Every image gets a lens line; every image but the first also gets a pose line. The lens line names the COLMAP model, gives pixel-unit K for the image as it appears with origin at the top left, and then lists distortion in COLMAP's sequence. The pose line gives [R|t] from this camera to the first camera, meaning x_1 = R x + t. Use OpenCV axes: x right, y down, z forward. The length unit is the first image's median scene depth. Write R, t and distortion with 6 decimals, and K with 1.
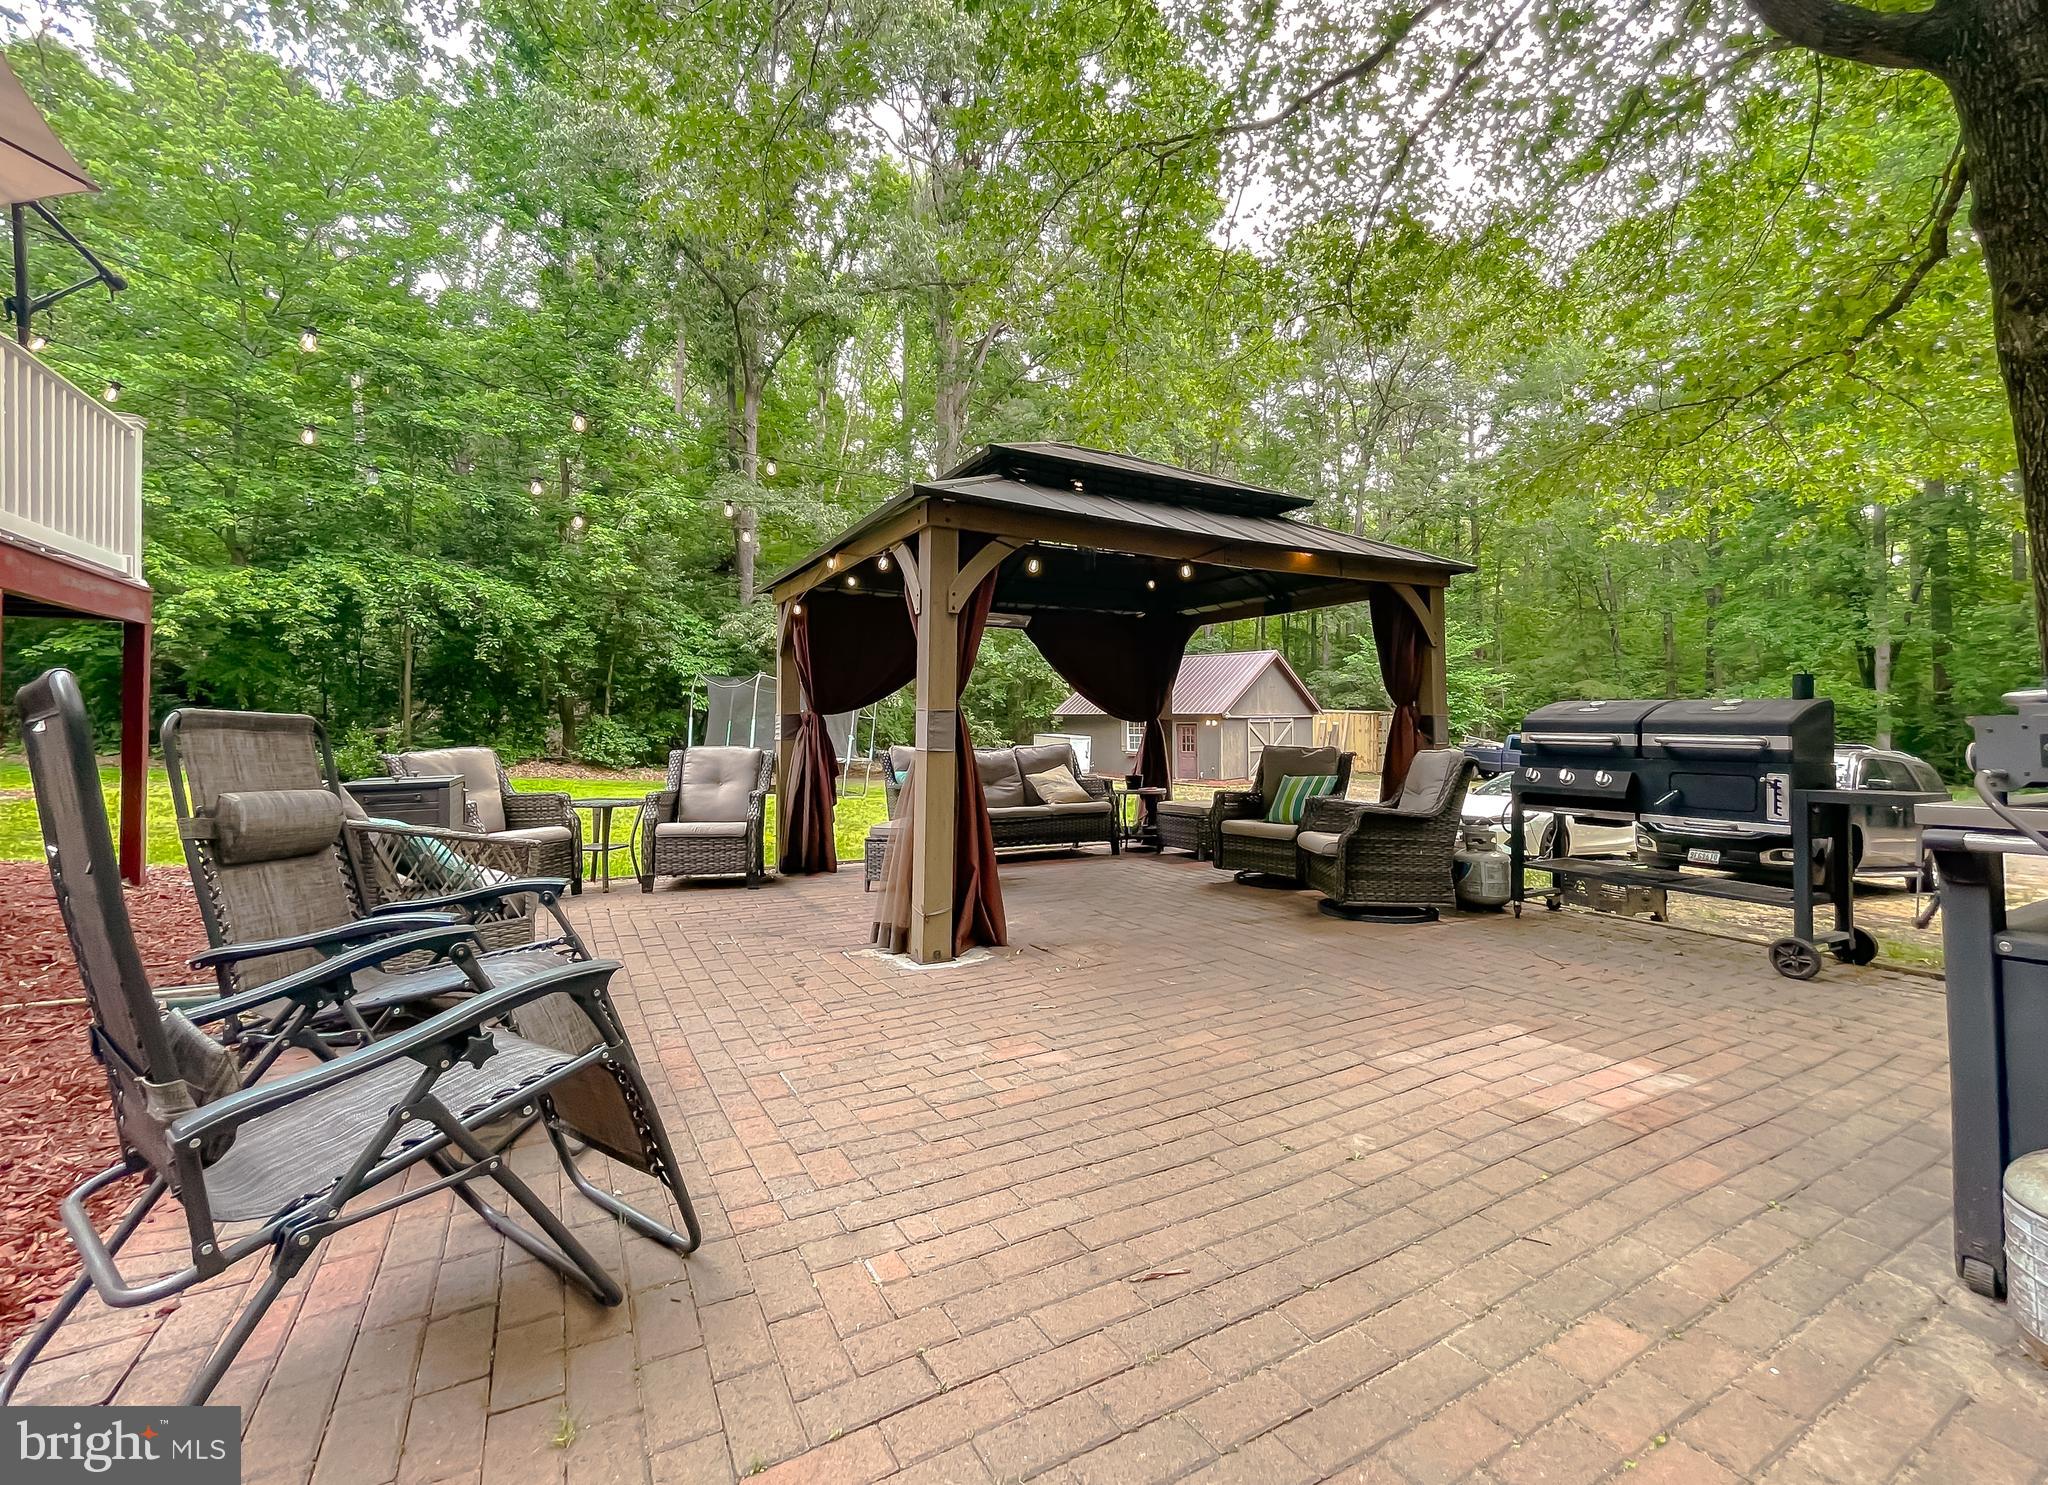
lens RADIAL K [[881.9, 0, 1051.6], [0, 881.9, 709.7], [0, 0, 1]] dist [0.001230, 0.000142]
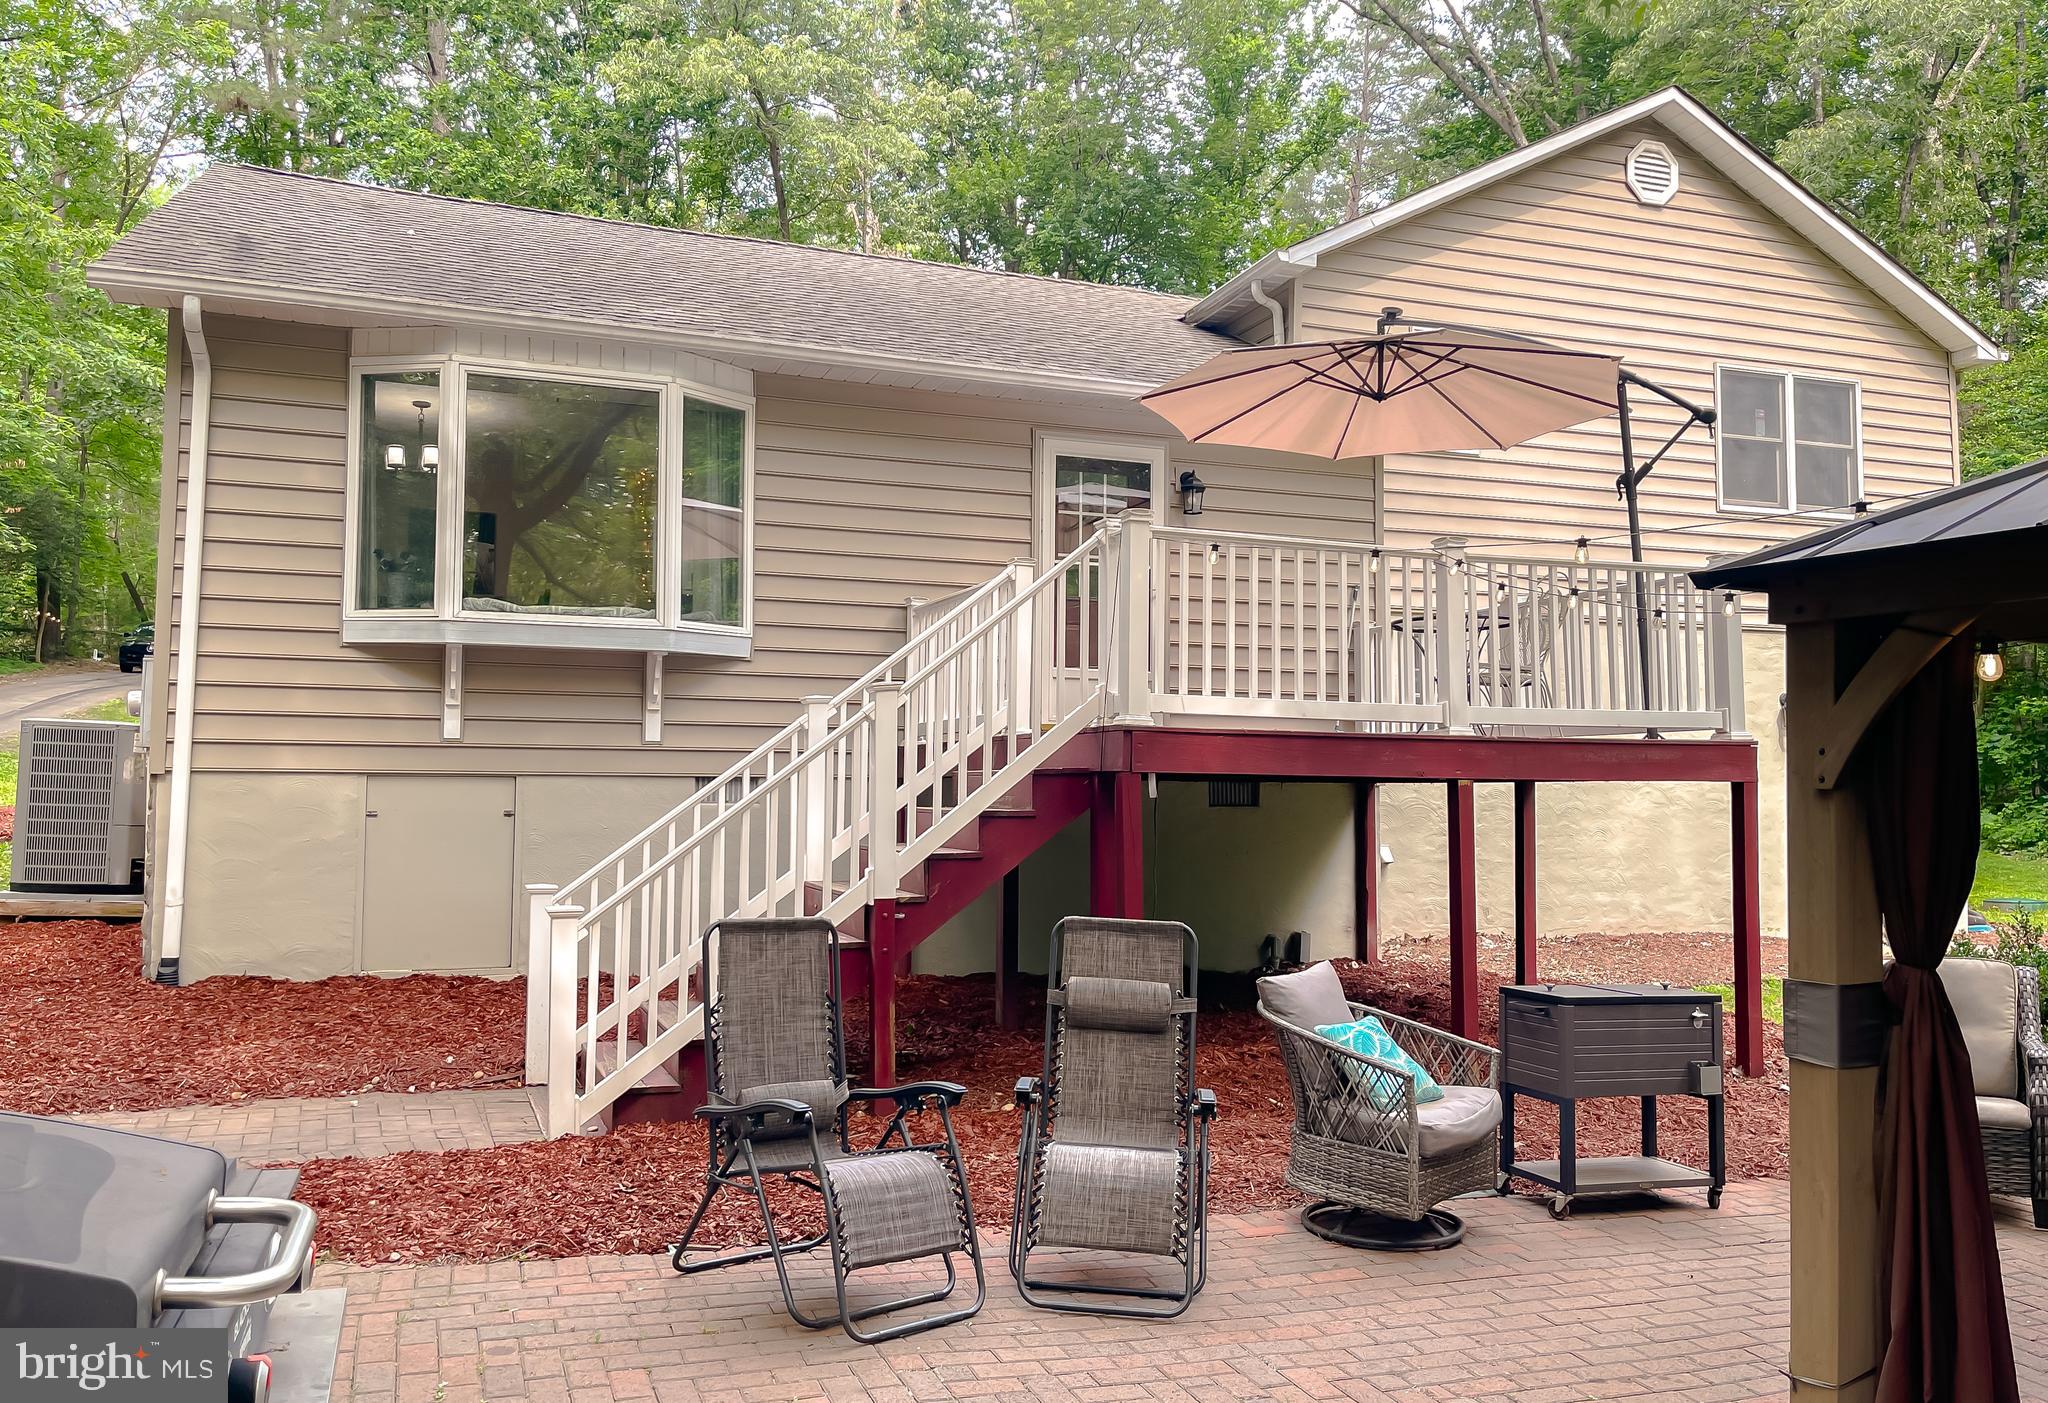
lens RADIAL K [[1555.0, 0, 1016.0], [0, 1555.0, 706.4], [0, 0, 1]] dist [0.032216, -0.009435]
pose [[-0.176384, -0.056090, -0.982722, 1.184336], [0.002881, 0.998341, -0.057498, -0.147588], [0.984317, -0.012974, -0.175930, 0.975374]]
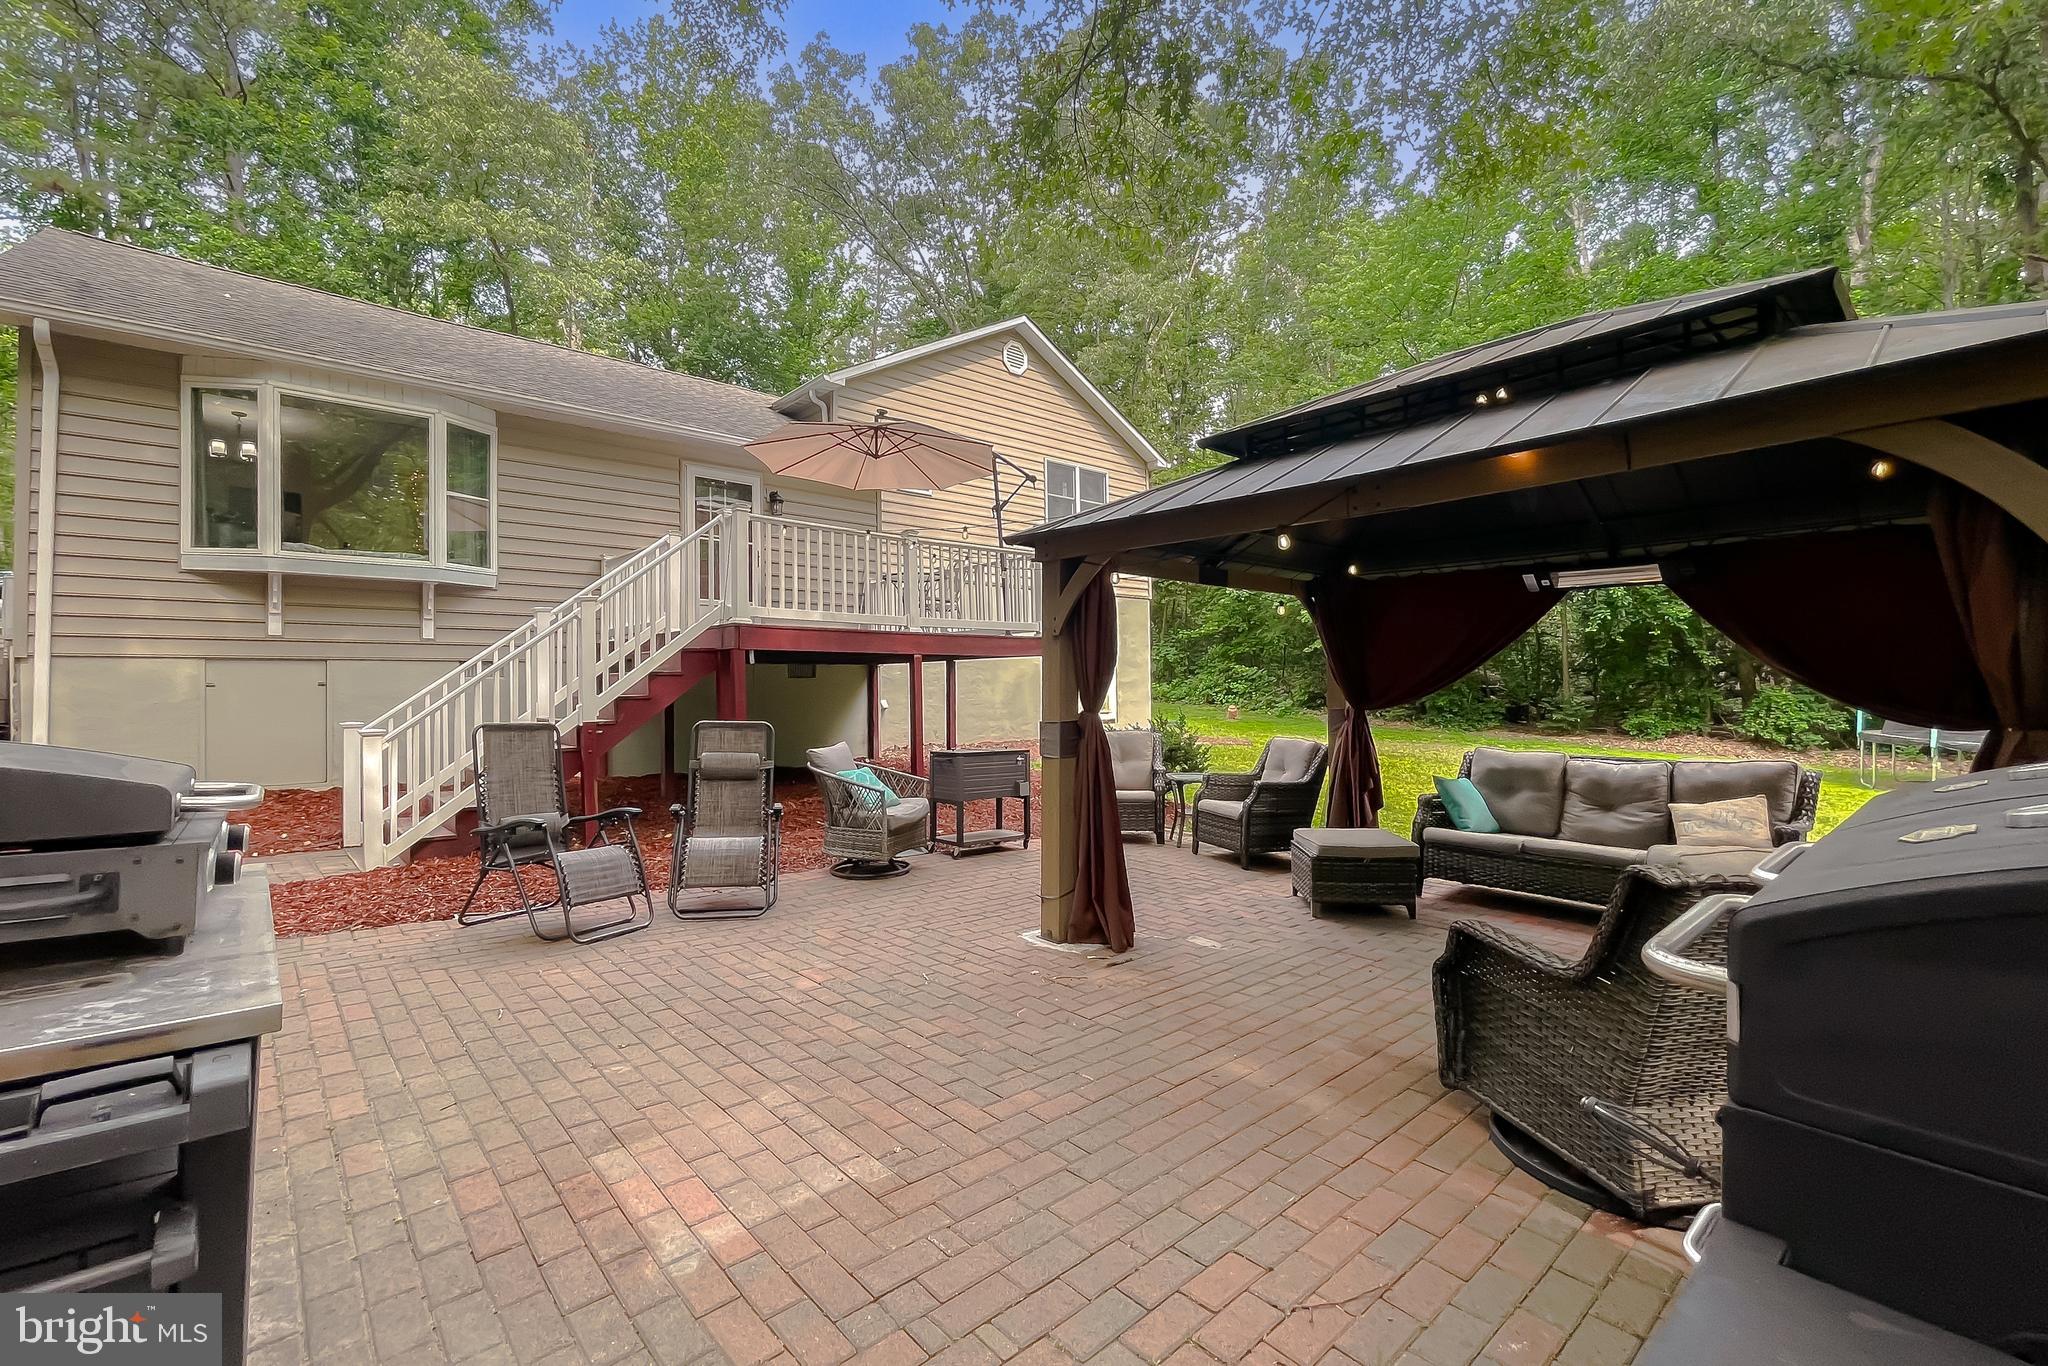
lens RADIAL K [[869.5, 0, 1017.5], [0, 869.5, 675.1], [0, 0, 1]] dist [-0.003105, 0.001025]
pose [[0.193885, -0.016525, -0.980885, 1.344129], [0.021797, 0.999684, -0.012533, -0.063343], [0.980782, -0.018951, 0.194184, 1.019761]]
